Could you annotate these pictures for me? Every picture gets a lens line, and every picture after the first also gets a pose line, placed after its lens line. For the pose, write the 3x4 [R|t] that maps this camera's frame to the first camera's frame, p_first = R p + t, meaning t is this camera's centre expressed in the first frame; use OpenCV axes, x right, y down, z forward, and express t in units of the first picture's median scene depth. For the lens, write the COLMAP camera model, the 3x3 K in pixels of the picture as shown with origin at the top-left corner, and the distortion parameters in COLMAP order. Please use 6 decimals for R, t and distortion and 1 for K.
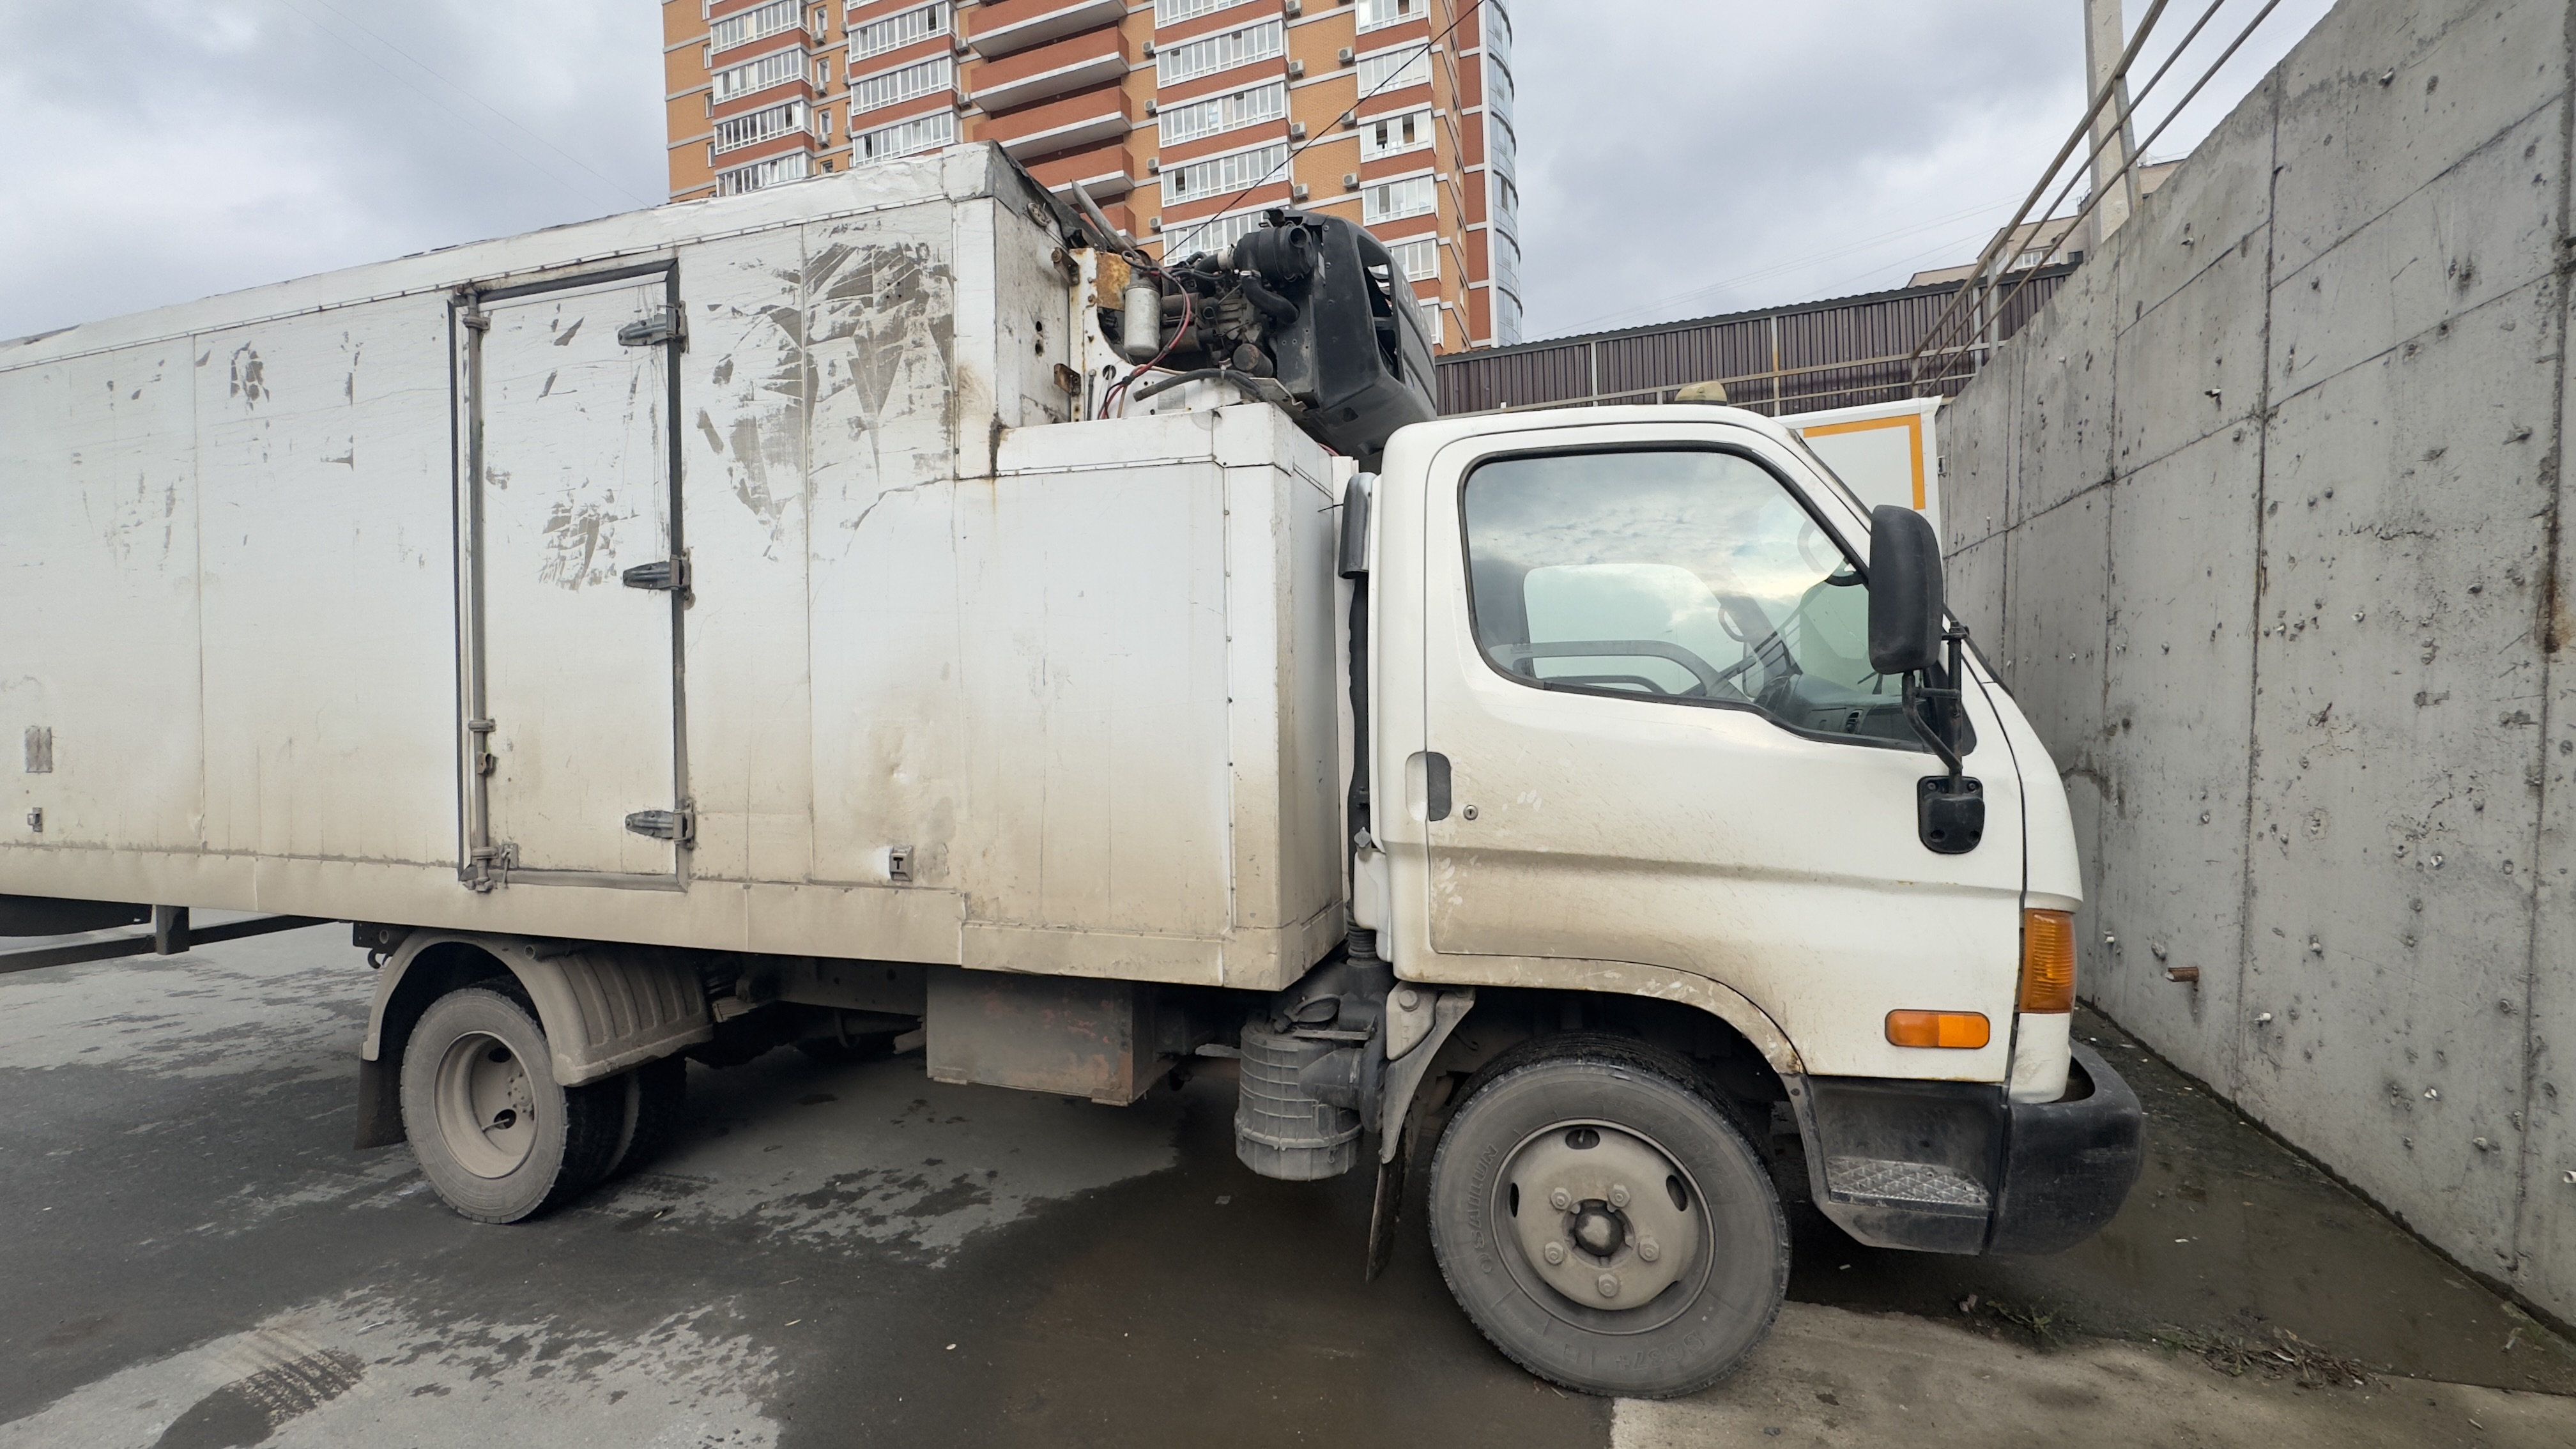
lens RADIAL K [[1040.7, 0, 1288.0], [0, 1040.7, 724.5], [0, 0, 1]] dist [-0.002633, 0.000513]
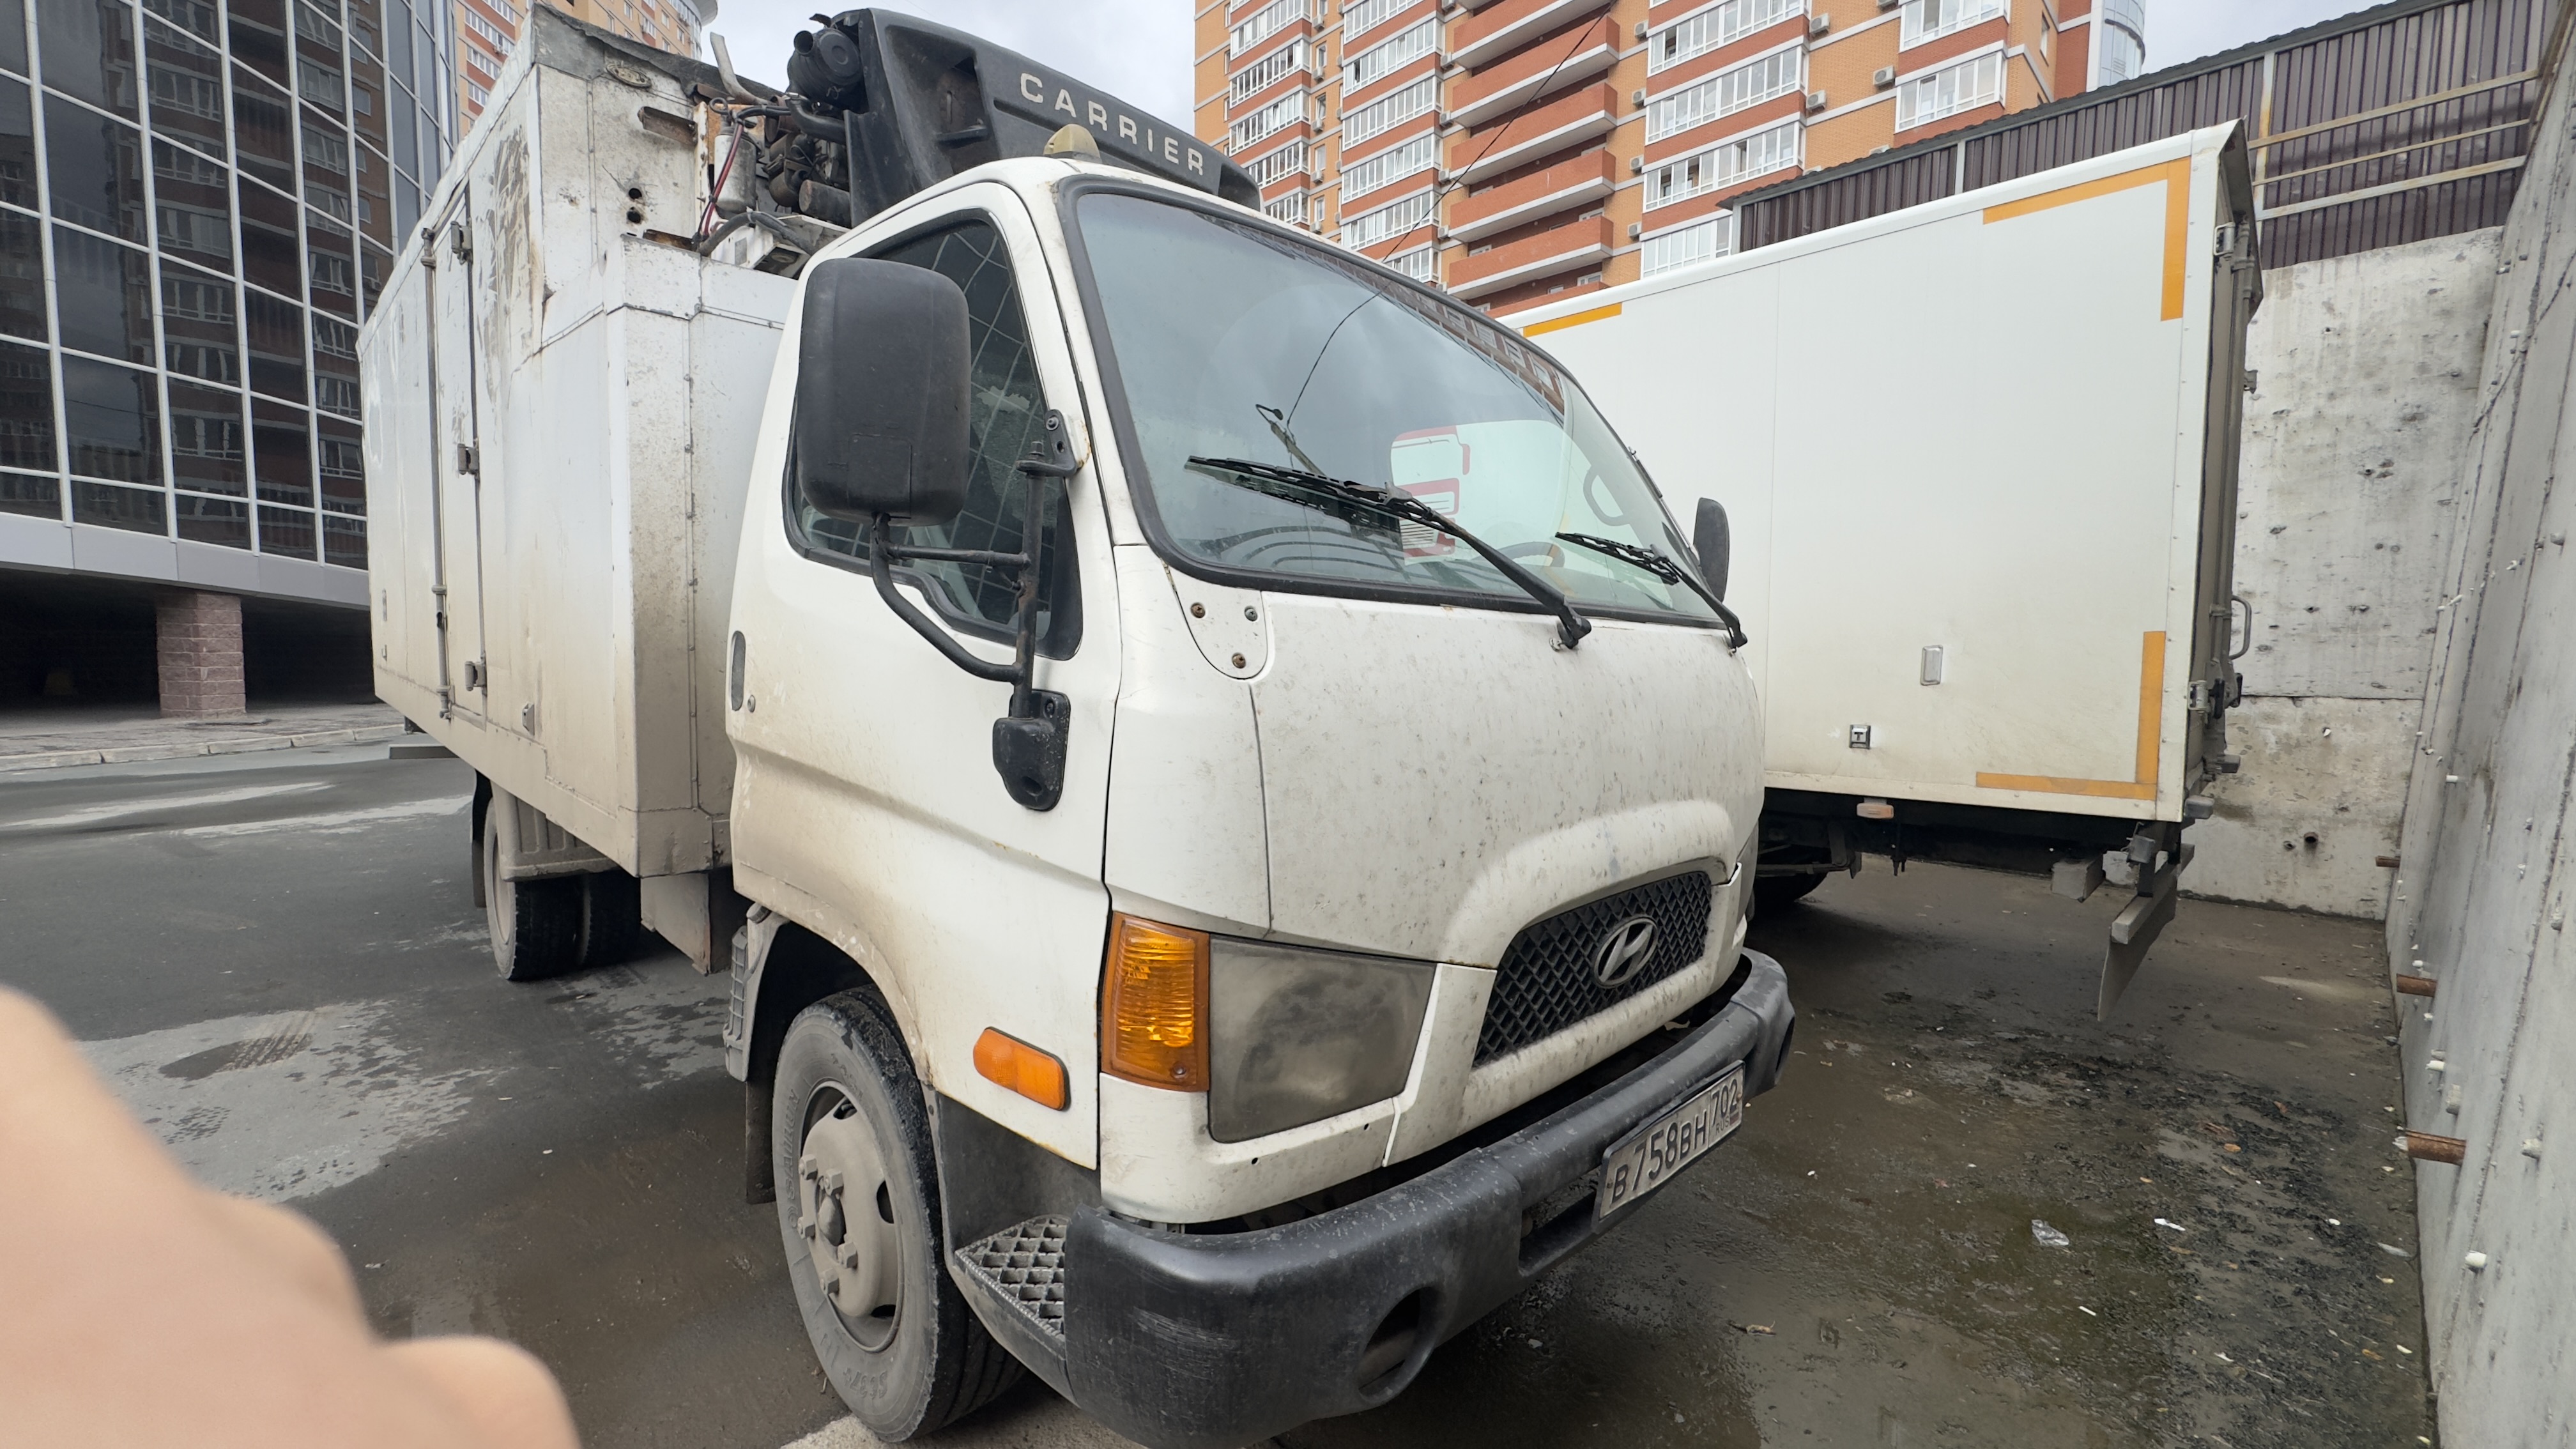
lens RADIAL K [[1037.1, 0, 1290.3], [0, 1037.1, 726.0], [0, 0, 1]] dist [-0.002631, 0.000070]
pose [[0.888070, 0.083189, -0.452118, 0.659668], [-0.048730, 0.994984, 0.087359, 0.005164], [0.457118, -0.055549, 0.887670, 0.311215]]
